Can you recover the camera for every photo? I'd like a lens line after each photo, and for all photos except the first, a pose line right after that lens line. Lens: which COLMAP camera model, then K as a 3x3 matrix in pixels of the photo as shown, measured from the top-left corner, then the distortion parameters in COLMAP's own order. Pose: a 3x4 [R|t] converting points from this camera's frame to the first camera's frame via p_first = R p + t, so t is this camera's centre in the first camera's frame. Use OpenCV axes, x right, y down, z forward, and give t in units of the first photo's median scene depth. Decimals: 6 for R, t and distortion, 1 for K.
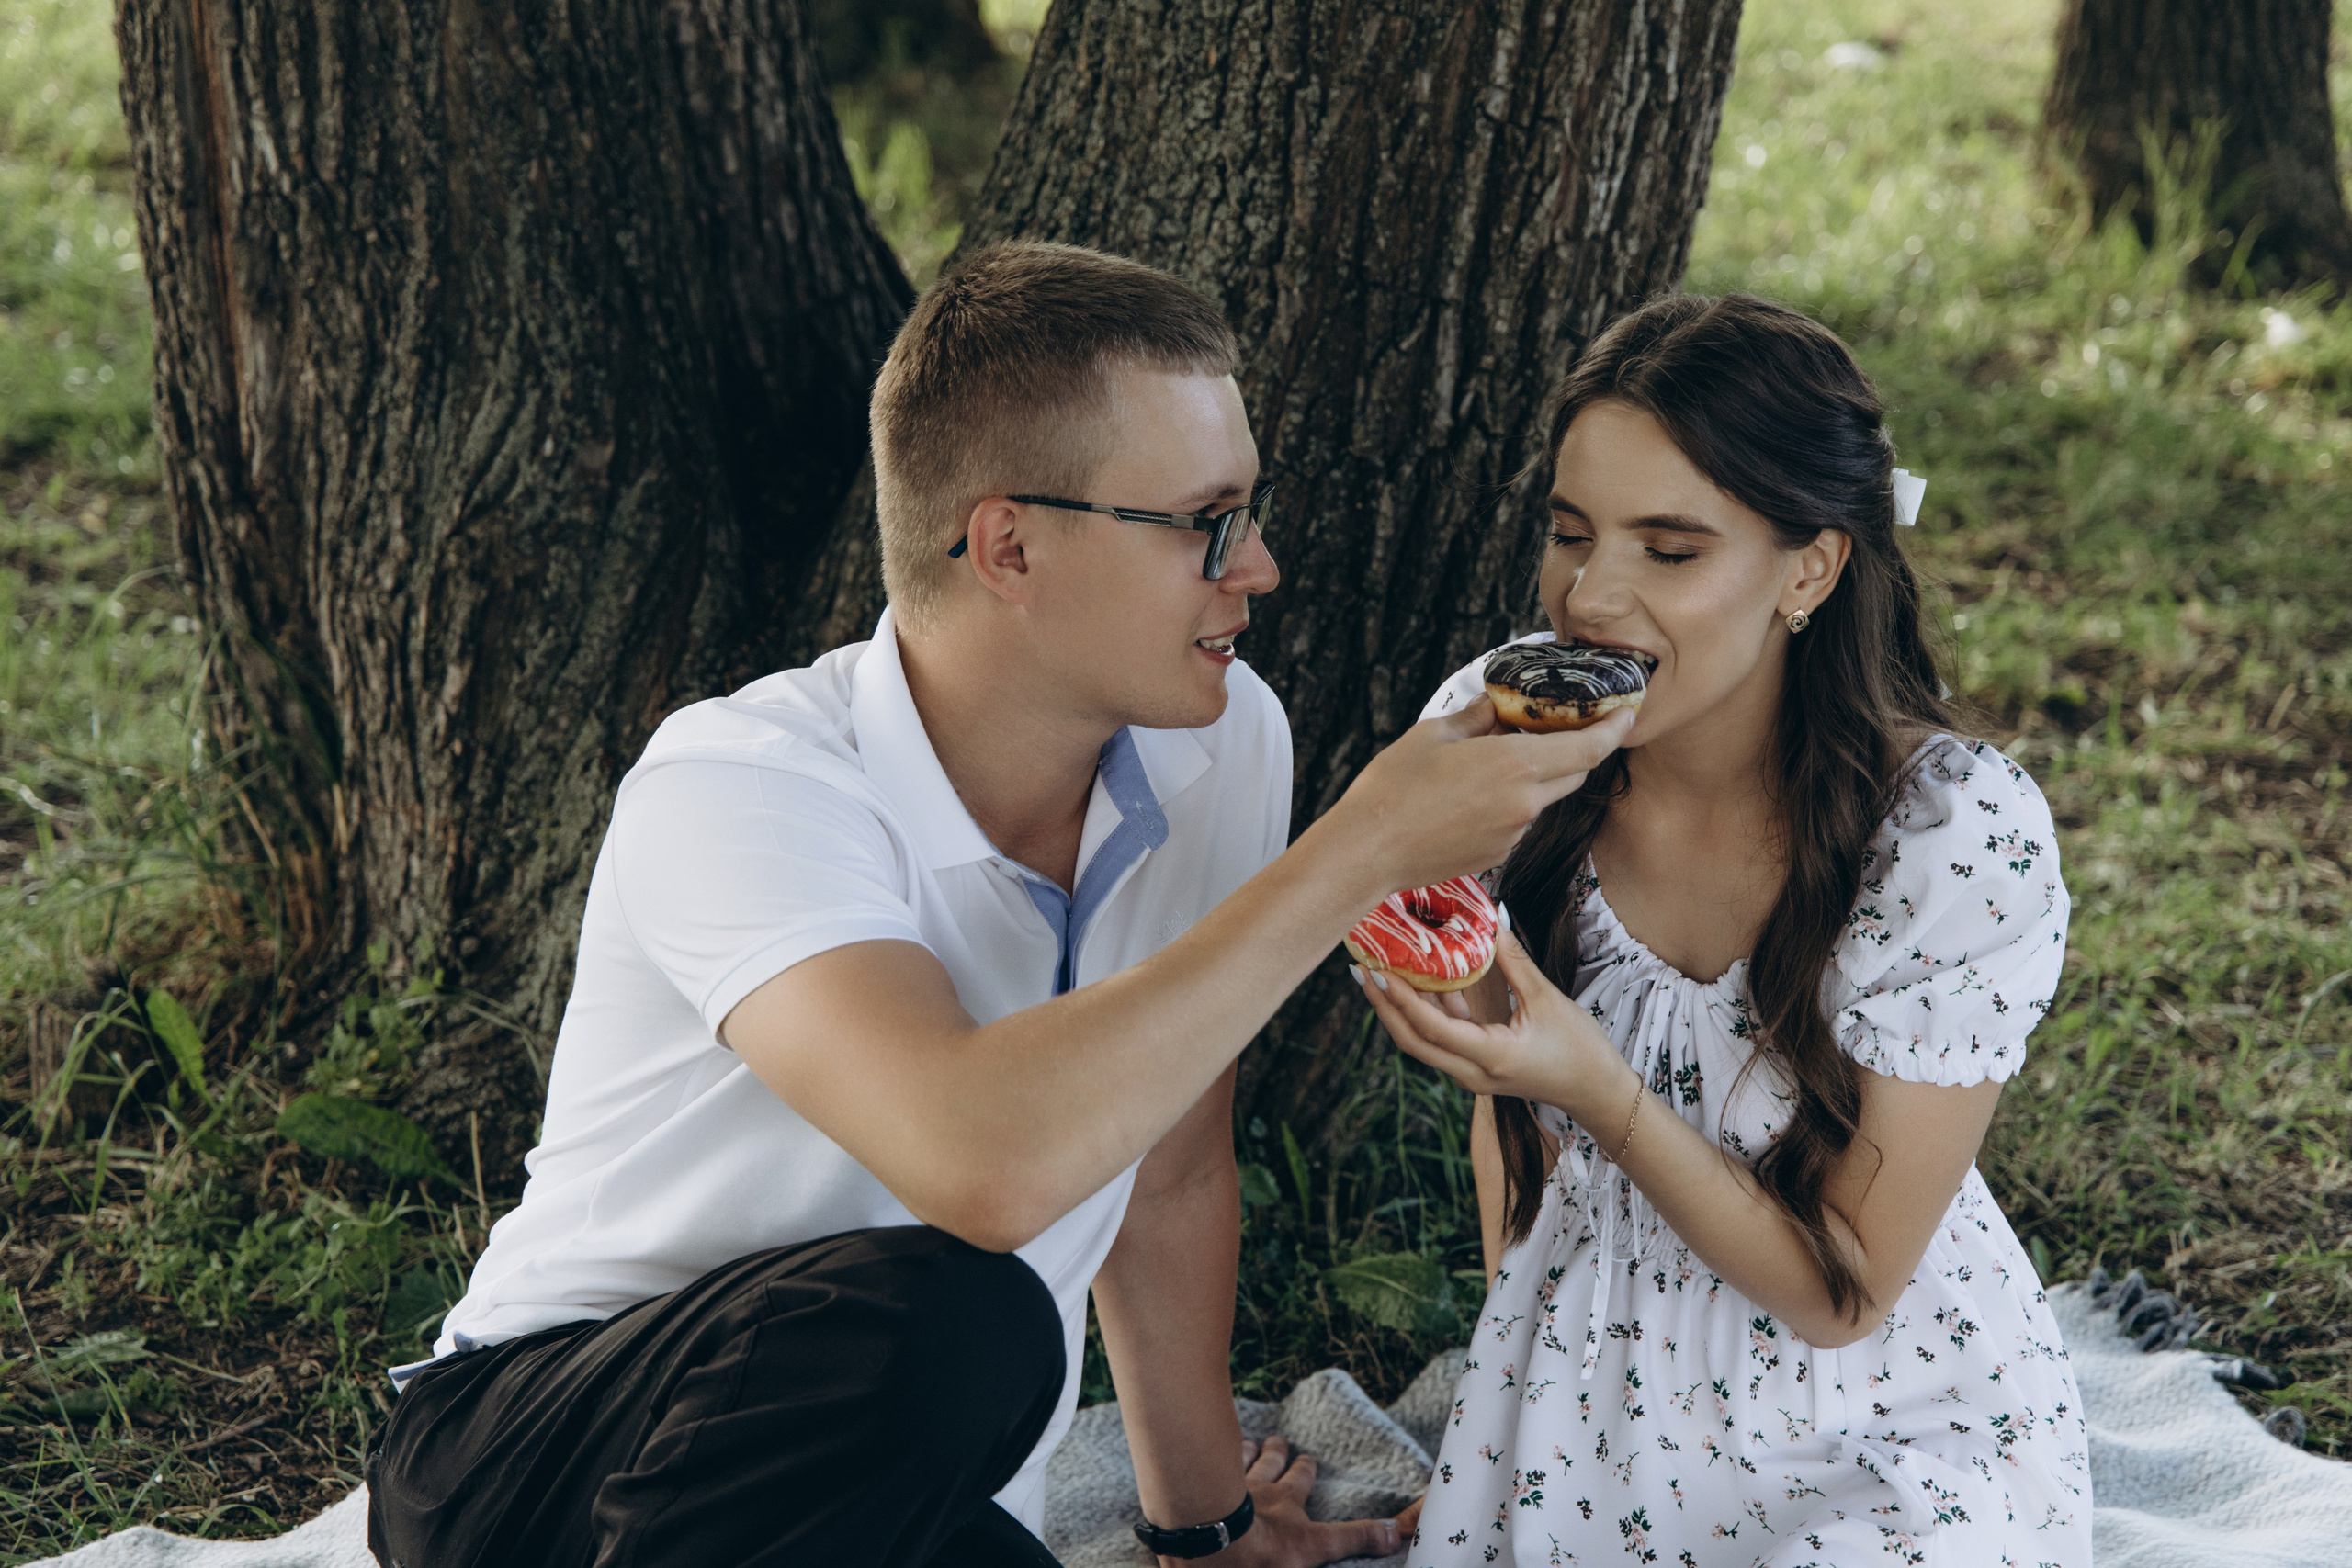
lens RADIAL K [[4908.3, 0, 1180.0], [0, 4908.3, 783.6], [0, 0, 1]] dist [0.009437, 0.000000]
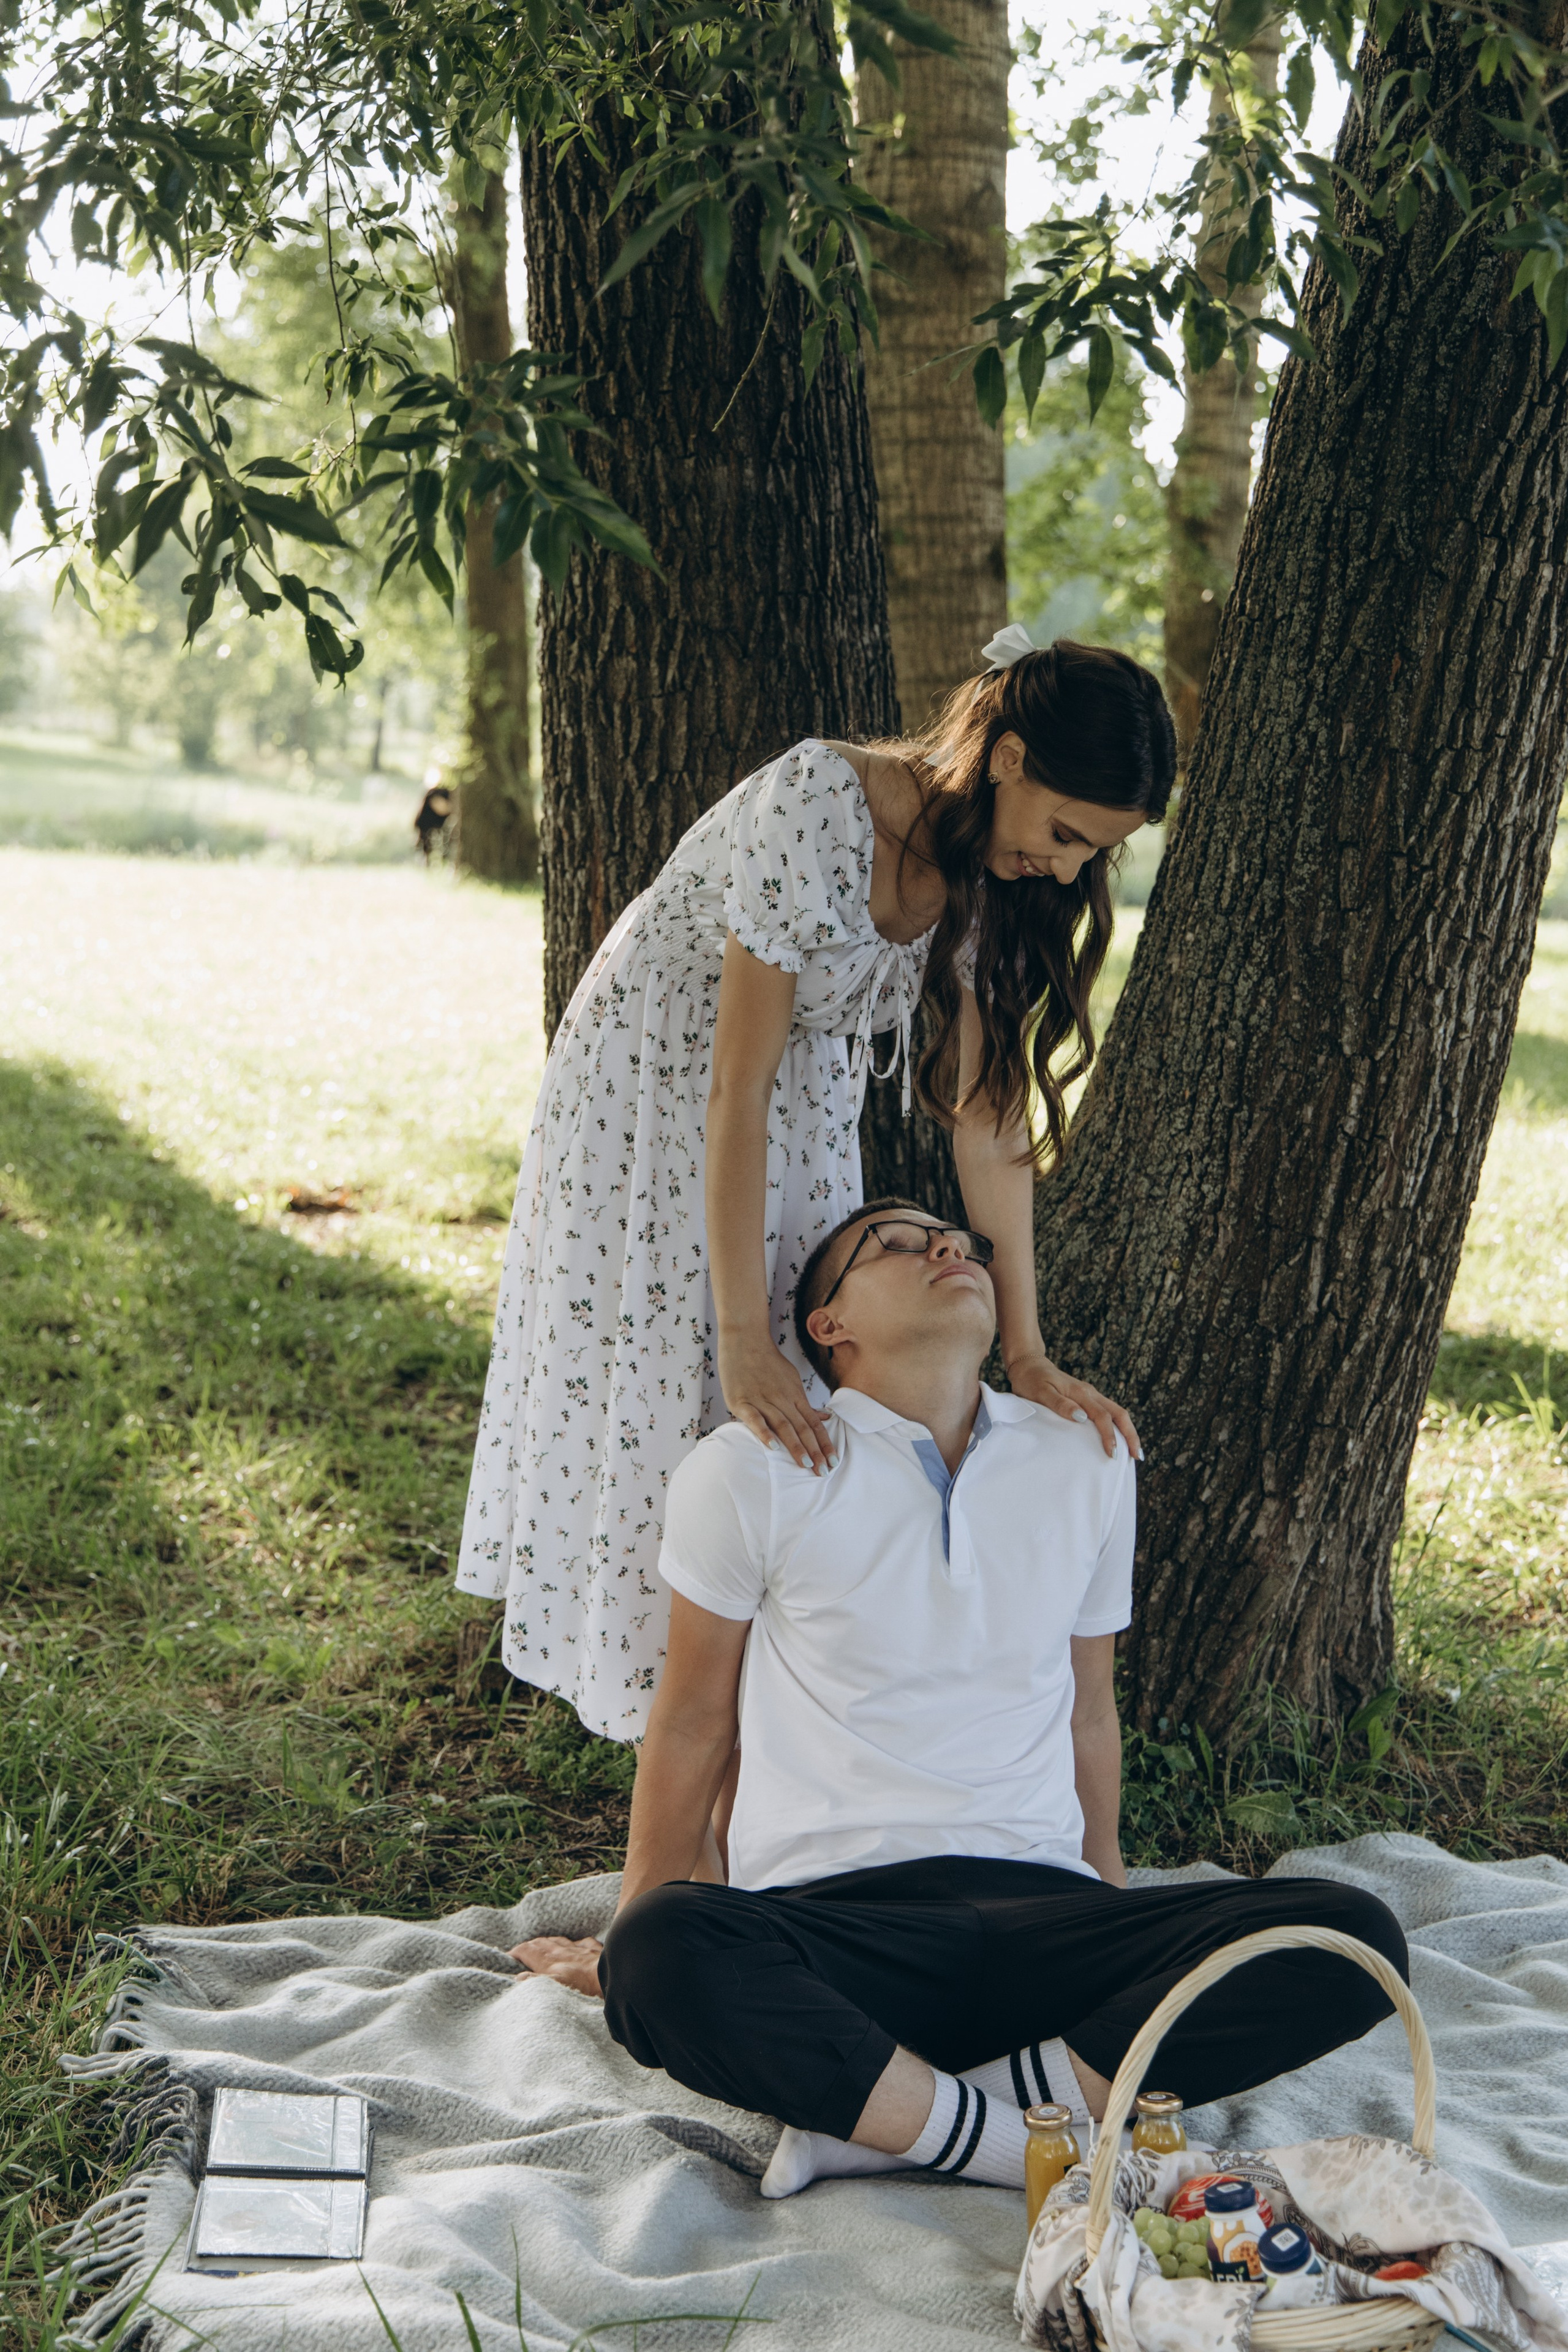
lens RADIAL K [[3722.5, 0, 784.2], [0, 3722.5, 1180.3], [0, 0, 1]] dist [0.011718, 0.000000]
pose [[0.993440, 0.047335, -0.104097, 0.003521], [-0.063615, 0.985210, -0.159104, 0.100560], [0.095026, 0.164682, 0.981759, -0.302273]]
